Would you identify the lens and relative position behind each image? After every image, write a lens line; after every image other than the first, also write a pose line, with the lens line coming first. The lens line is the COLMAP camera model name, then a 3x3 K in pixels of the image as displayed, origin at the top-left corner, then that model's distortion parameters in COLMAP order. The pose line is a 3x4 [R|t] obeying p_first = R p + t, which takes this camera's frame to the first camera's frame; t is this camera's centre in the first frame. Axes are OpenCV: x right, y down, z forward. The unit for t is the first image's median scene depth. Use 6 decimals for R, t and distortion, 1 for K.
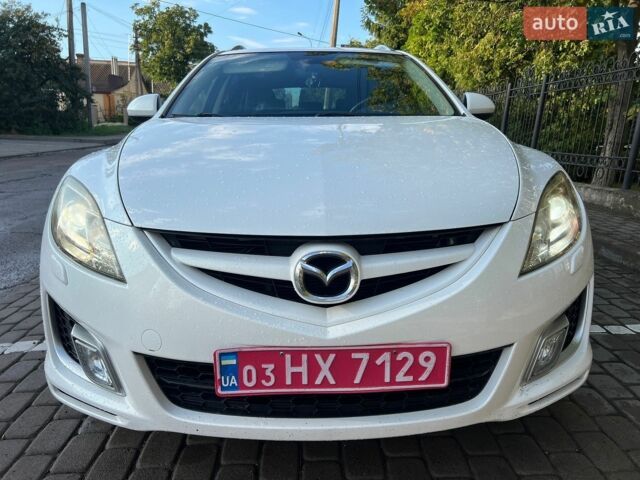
lens RADIAL K [[478.6, 0, 320.0], [0, 478.6, 240.0], [0, 0, 1]] dist [0.047903, -0.052821]
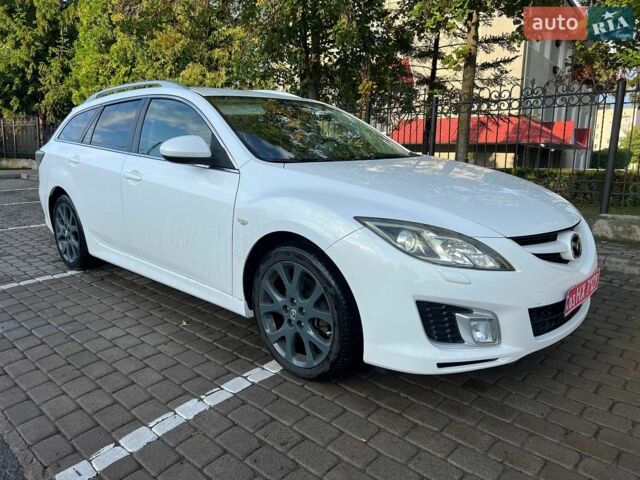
lens RADIAL K [[478.6, 0, 320.0], [0, 478.6, 240.0], [0, 0, 1]] dist [0.047903, -0.052821]
pose [[0.714132, -0.137431, 0.686388, -2.136025], [0.157616, 0.986928, 0.033620, -0.188466], [-0.682036, 0.084177, 0.726458, 0.260920]]
